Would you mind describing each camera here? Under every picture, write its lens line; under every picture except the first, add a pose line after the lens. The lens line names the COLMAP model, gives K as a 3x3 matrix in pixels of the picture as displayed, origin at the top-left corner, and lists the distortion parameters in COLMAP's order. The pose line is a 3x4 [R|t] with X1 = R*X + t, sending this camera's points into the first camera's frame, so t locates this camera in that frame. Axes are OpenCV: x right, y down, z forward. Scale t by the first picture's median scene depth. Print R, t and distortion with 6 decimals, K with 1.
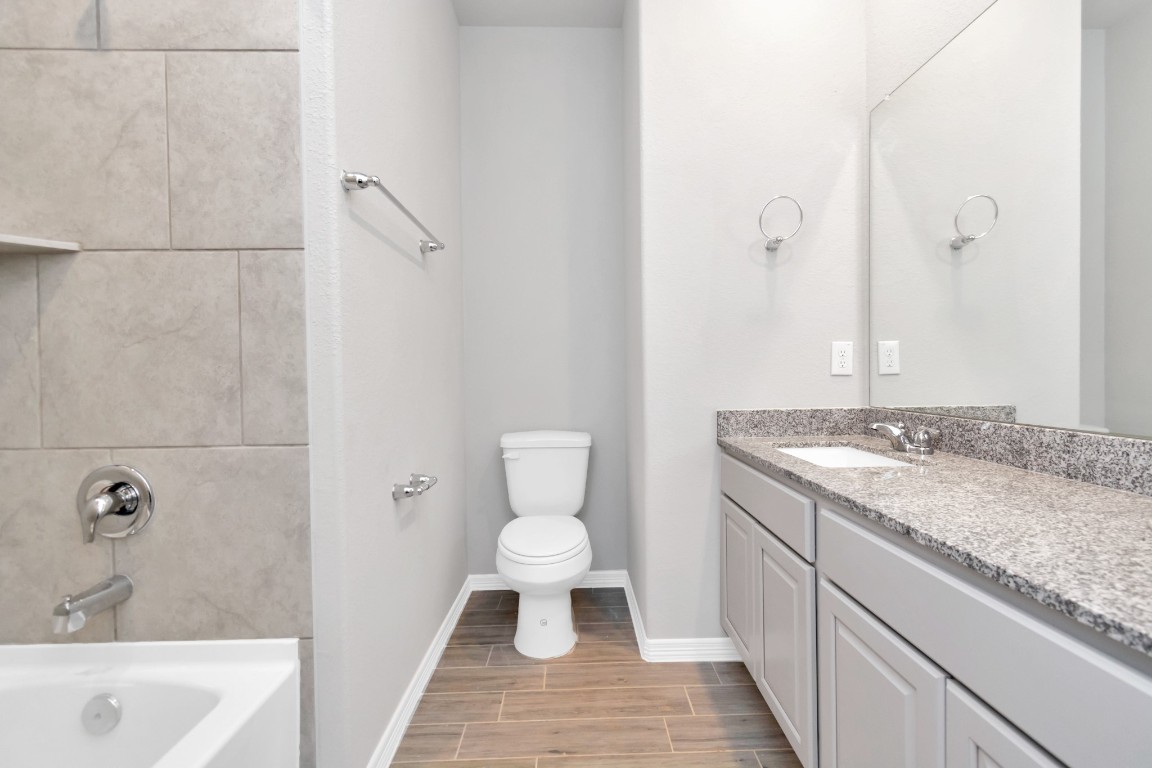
lens RADIAL K [[504.4, 0, 586.7], [0, 504.4, 387.7], [0, 0, 1]] dist [0.004327, -0.001599]
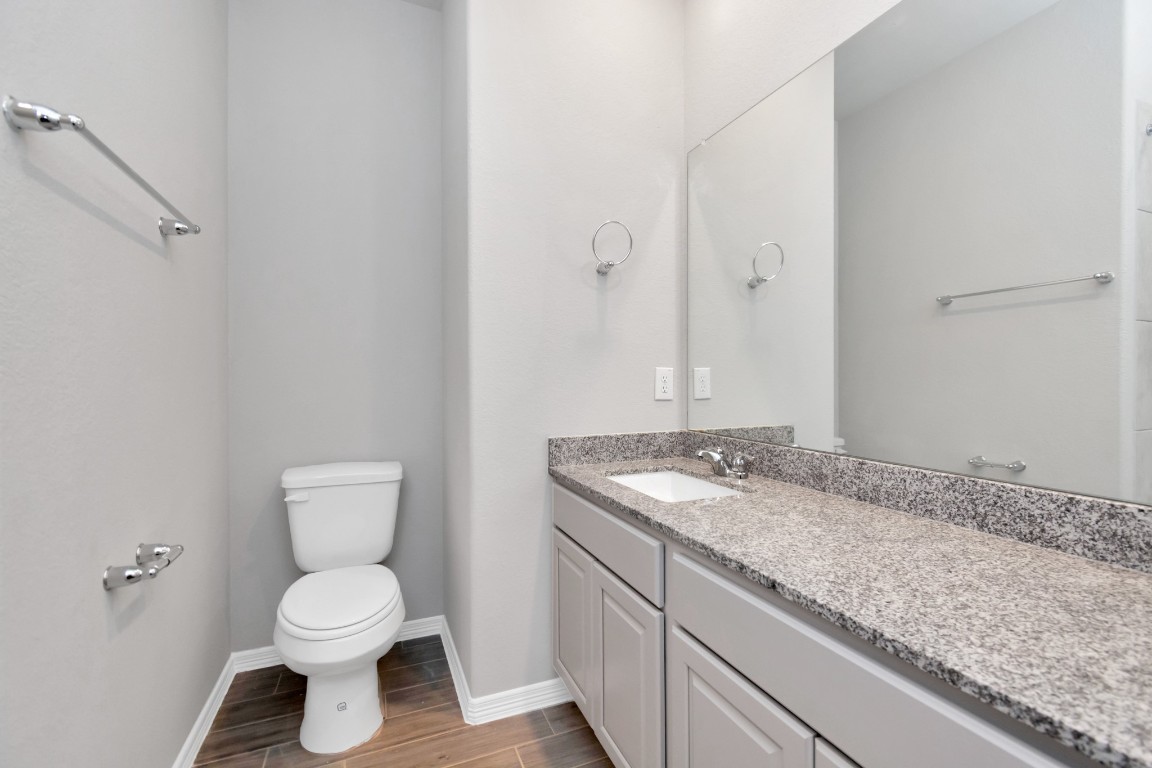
lens RADIAL K [[504.4, 0, 584.7], [0, 504.4, 384.5], [0, 0, 1]] dist [0.004327, -0.001599]
pose [[0.929046, 0.006813, 0.369900, -0.029702], [0.000209, 0.999821, -0.018940, -0.038722], [-0.369963, 0.017674, 0.928878, 0.103236]]
